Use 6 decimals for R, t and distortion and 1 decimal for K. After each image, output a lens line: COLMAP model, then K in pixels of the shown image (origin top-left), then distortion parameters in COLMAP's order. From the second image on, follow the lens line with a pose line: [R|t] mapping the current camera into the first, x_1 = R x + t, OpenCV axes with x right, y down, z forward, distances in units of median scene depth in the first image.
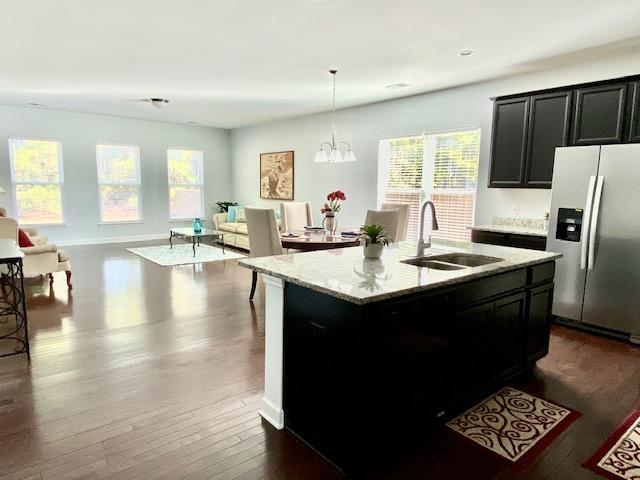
lens RADIAL K [[411.1, 0, 320.0], [0, 411.1, 240.0], [0, 0, 1]] dist [0.000203, -0.000120]
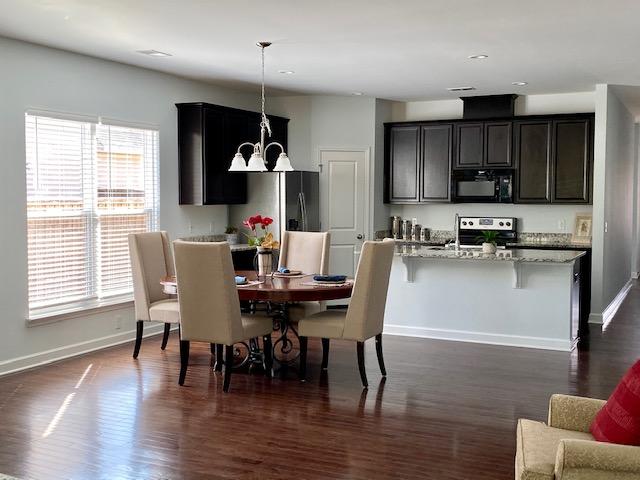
lens RADIAL K [[741.0, 0, 286.5], [0, 741.0, 239.6], [0, 0, 1]] dist [0.005198, 0.002685]
pose [[-0.367501, -0.073106, 0.927145, -1.152156], [0.114946, 0.985692, 0.123285, -0.234208], [-0.922892, 0.151880, -0.353839, 1.446771]]
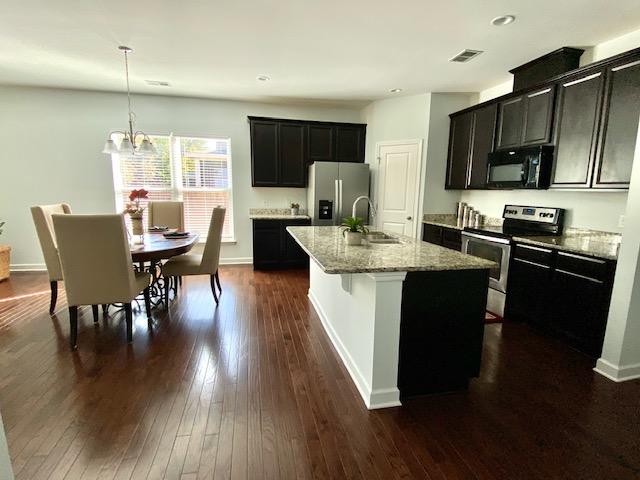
lens RADIAL K [[313.2, 0, 320.0], [0, 313.2, 240.0], [0, 0, 1]] dist [0.029237, -0.031067]
pose [[0.459525, -0.149176, 0.875547, -0.410114], [0.107137, 0.987906, 0.112089, -0.048724], [-0.881679, 0.042295, 0.469950, 0.354872]]
